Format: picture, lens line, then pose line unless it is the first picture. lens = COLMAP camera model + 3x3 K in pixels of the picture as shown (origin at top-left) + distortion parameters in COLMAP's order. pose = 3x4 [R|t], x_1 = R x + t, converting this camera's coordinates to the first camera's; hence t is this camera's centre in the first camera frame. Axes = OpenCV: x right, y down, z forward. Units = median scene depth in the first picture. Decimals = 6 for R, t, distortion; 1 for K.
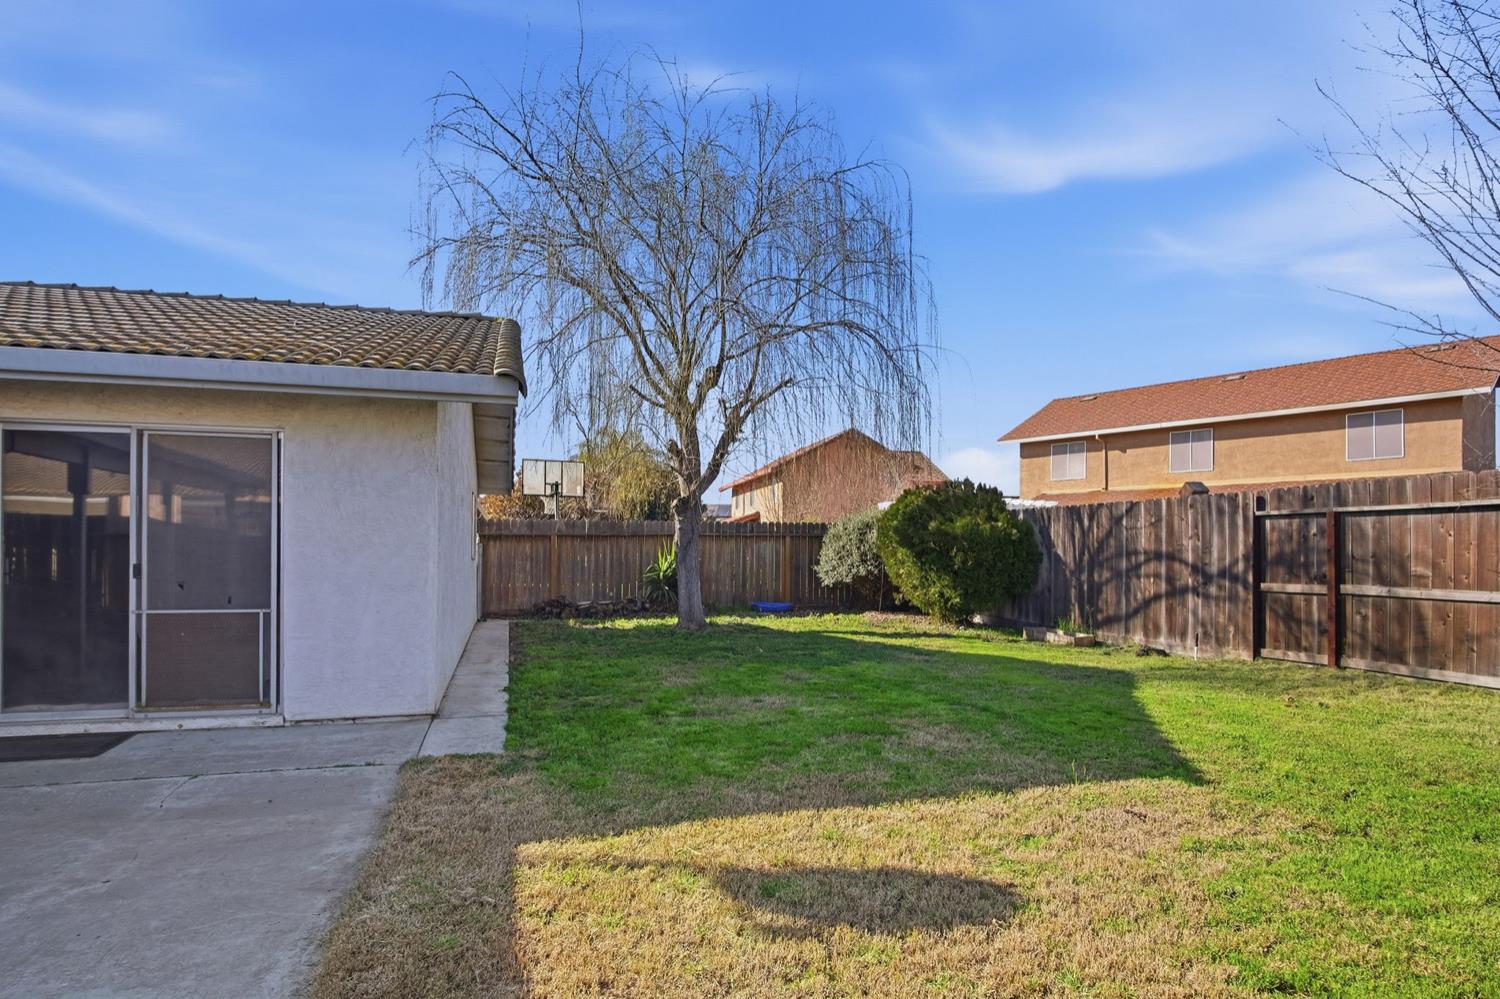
lens RADIAL K [[838.0, 0, 754.4], [0, 838.0, 550.5], [0, 0, 1]] dist [-0.024020, 0.001734]
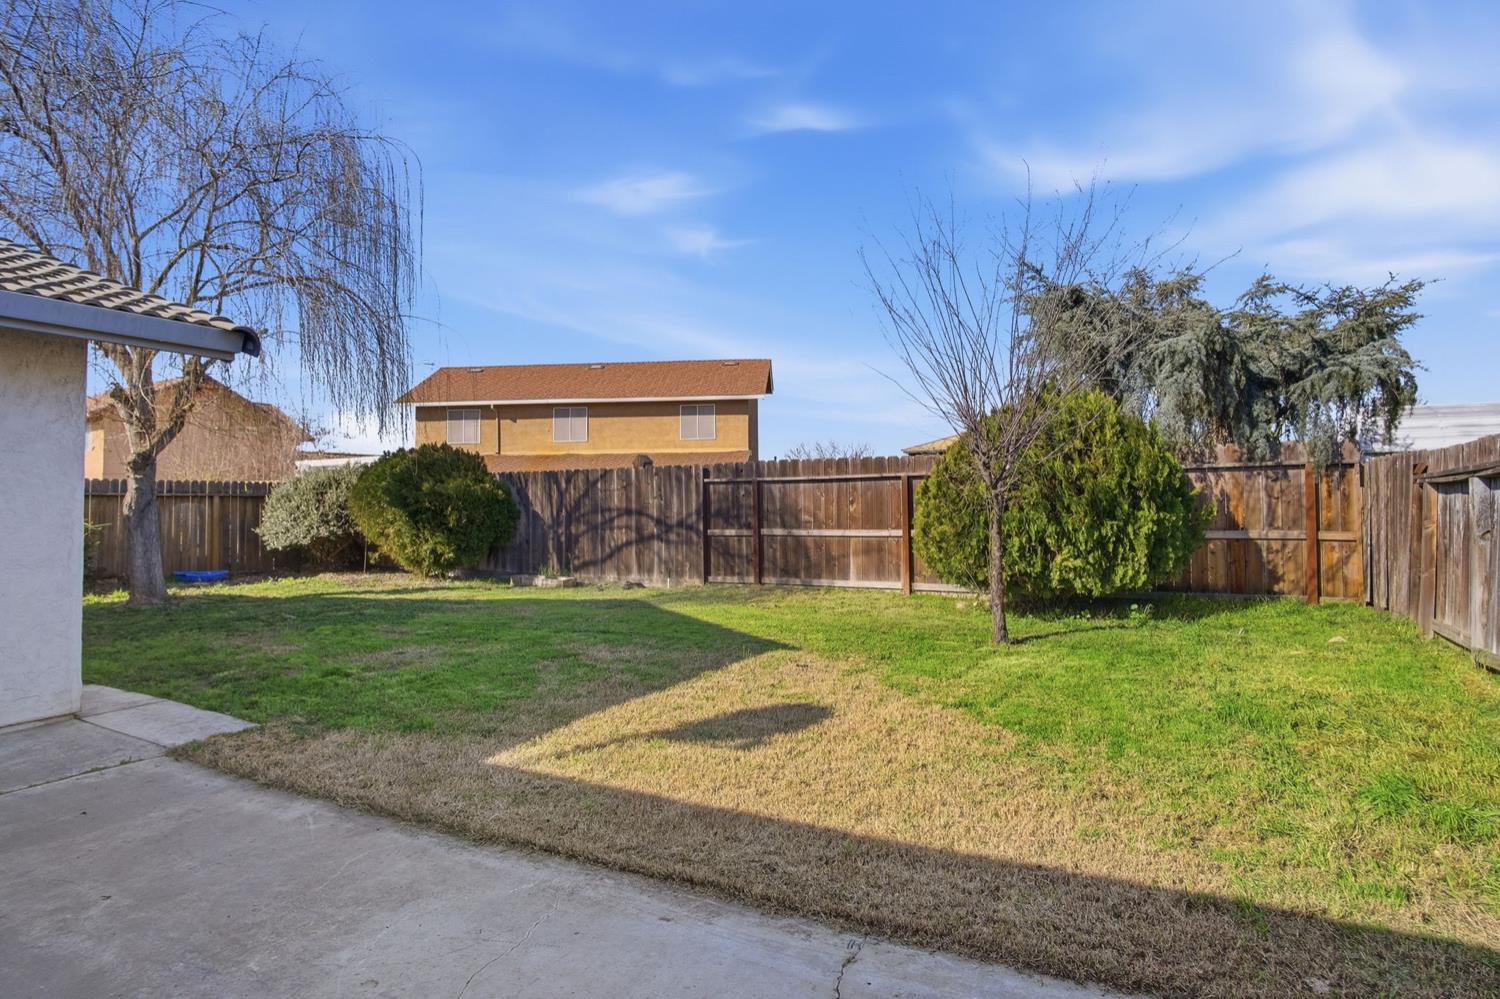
lens RADIAL K [[807.9, 0, 753.2], [0, 807.9, 495.1], [0, 0, 1]] dist [-0.026528, 0.002549]
pose [[0.707706, -0.000126, 0.706507, -0.261488], [0.011497, 0.999870, -0.011338, -0.003172], [-0.706414, 0.016146, 0.707615, -0.025695]]
